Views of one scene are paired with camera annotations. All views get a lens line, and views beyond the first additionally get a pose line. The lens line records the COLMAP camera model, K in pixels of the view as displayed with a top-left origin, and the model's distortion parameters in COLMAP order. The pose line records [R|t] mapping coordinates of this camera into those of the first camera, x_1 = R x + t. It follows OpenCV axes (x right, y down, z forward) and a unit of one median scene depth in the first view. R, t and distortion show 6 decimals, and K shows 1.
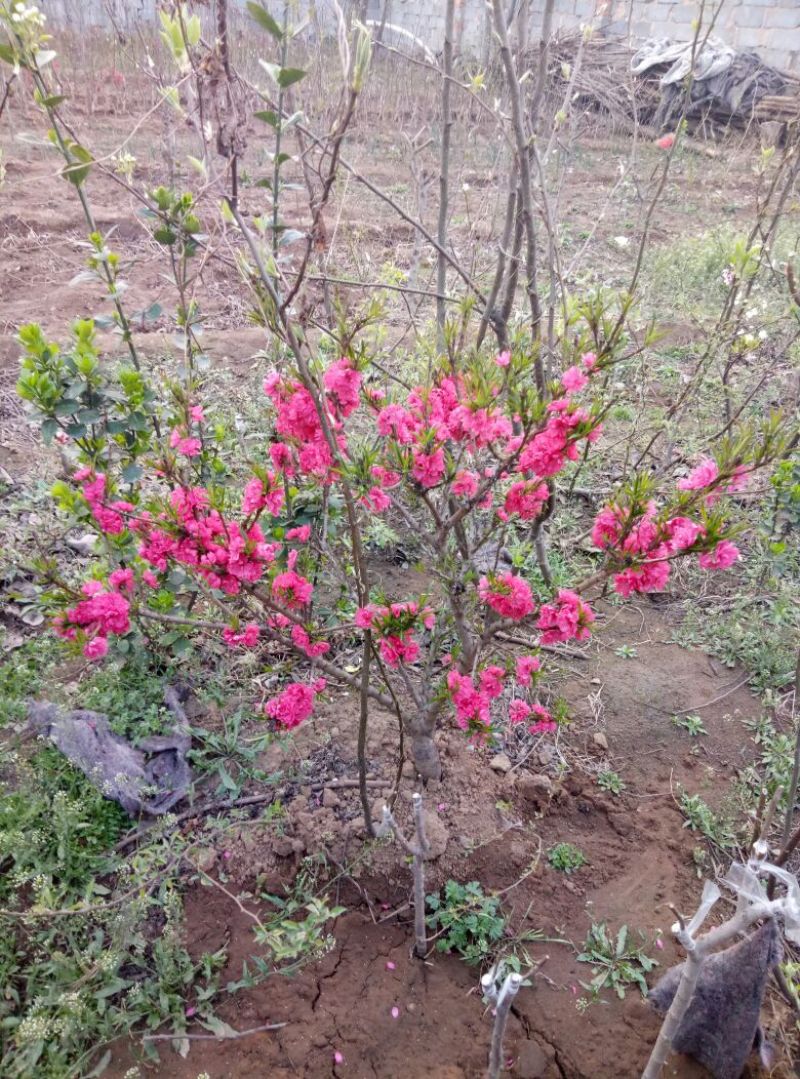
lens RADIAL K [[766.9, 0, 378.4], [0, 766.9, 539.3], [0, 0, 1]] dist [0.038080, -0.002742]
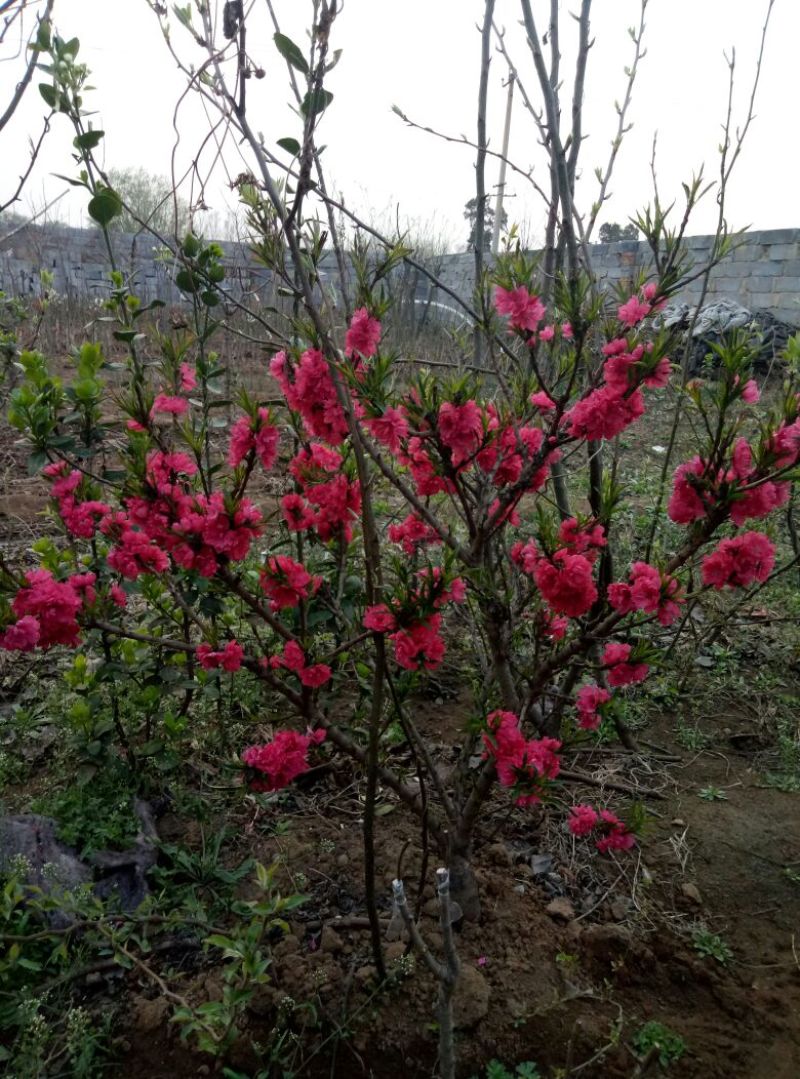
lens RADIAL K [[781.5, 0, 384.9], [0, 781.5, 539.1], [0, 0, 1]] dist [0.008436, 0.012201]
pose [[0.998730, 0.016016, -0.047769, 0.019031], [-0.029429, 0.955013, -0.295101, 0.181025], [0.040894, 0.296132, 0.954271, 0.160017]]
